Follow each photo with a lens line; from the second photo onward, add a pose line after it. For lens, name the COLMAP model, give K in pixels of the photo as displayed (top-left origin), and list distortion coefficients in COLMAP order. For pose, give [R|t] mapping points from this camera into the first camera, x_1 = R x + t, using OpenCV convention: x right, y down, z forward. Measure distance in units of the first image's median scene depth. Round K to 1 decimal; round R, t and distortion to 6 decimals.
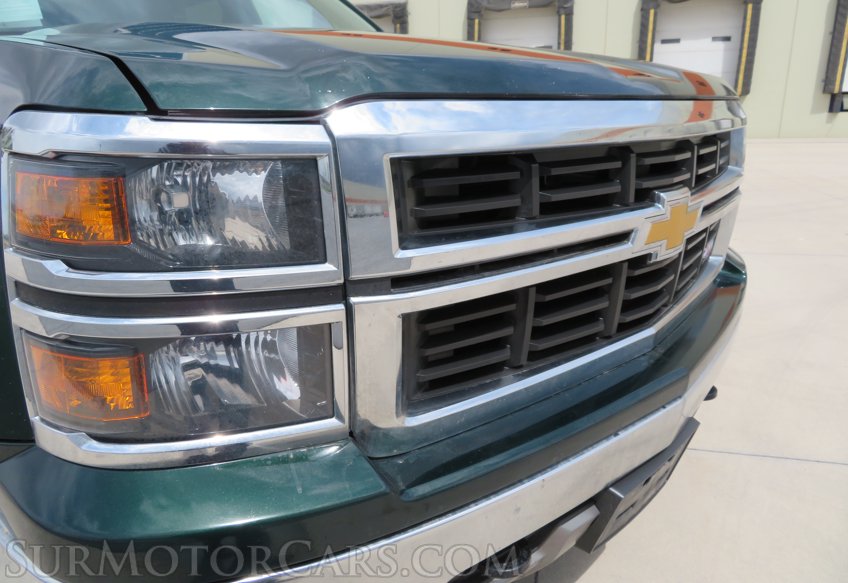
lens RADIAL K [[609.8, 0, 424.0], [0, 609.8, 291.5], [0, 0, 1]] dist [0.003737, -0.000252]
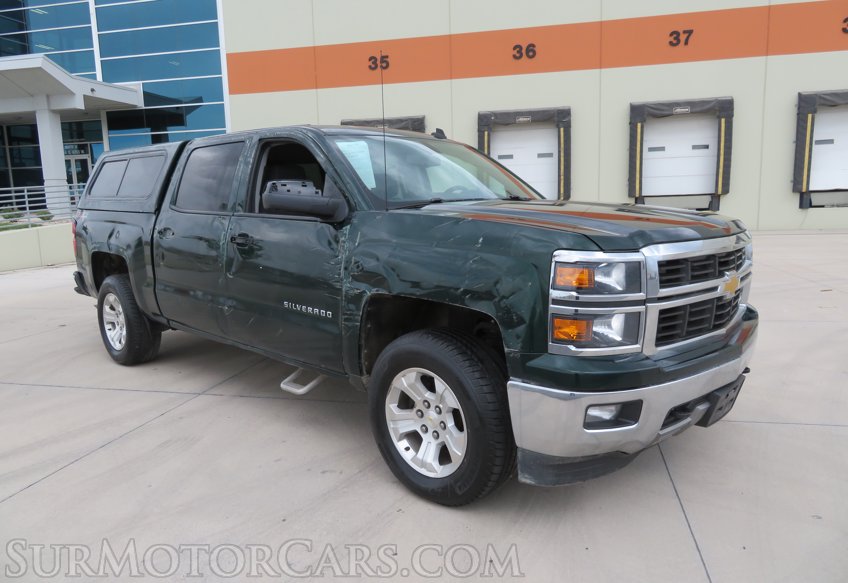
lens RADIAL K [[623.4, 0, 424.0], [0, 623.4, 291.5], [0, 0, 1]] dist [0.004447, -0.000313]
pose [[0.999612, -0.012891, 0.024700, -0.855496], [0.016410, 0.988845, -0.148043, 0.258110], [-0.022516, 0.148391, 0.988672, -1.402111]]
